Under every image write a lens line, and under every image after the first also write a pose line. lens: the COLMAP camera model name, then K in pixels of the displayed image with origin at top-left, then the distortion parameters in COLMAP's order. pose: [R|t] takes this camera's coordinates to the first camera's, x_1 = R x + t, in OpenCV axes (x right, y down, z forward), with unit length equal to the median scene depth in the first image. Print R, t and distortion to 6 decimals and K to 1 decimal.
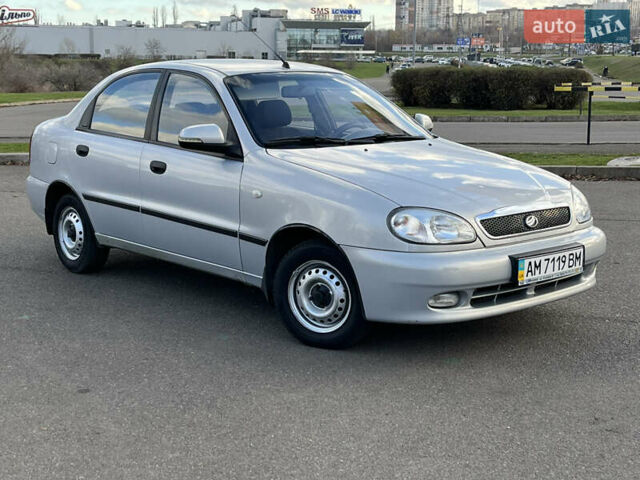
lens RADIAL K [[1017.6, 0, 320.0], [0, 1017.6, 240.0], [0, 0, 1]] dist [0.184004, -0.811894]
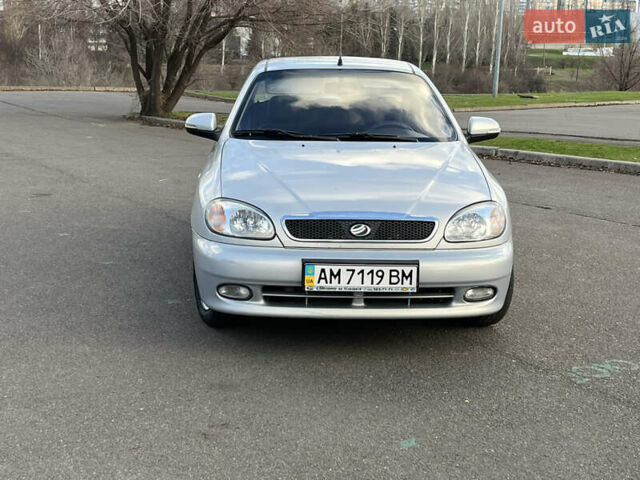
lens RADIAL K [[1017.6, 0, 320.0], [0, 1017.6, 240.0], [0, 0, 1]] dist [0.184004, -0.811894]
pose [[0.775754, 0.129830, -0.617535, 0.778660], [-0.128839, 0.990579, 0.046409, -0.049018], [0.617742, 0.043561, 0.785173, 0.234831]]
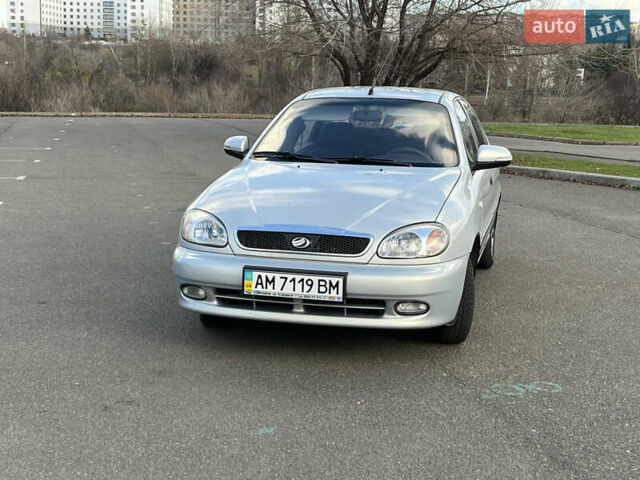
lens RADIAL K [[1017.6, 0, 320.0], [0, 1017.6, 240.0], [0, 0, 1]] dist [0.184004, -0.811894]
pose [[0.580267, 0.144610, -0.801485, 1.072771], [-0.167150, 0.984307, 0.056581, -0.084449], [0.797089, 0.101136, 0.595333, 0.400643]]
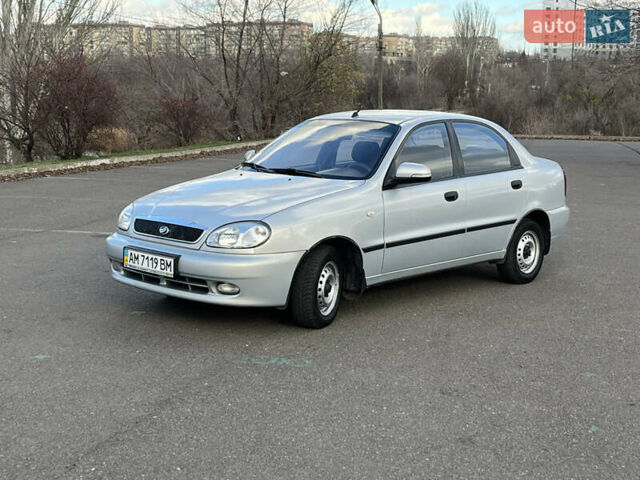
lens RADIAL K [[1017.6, 0, 320.0], [0, 1017.6, 240.0], [0, 0, 1]] dist [0.184004, -0.811894]
pose [[0.094399, 0.151011, -0.984014, 1.576376], [-0.193920, 0.972284, 0.130608, -0.224650], [0.976465, 0.178490, 0.121067, 1.057488]]
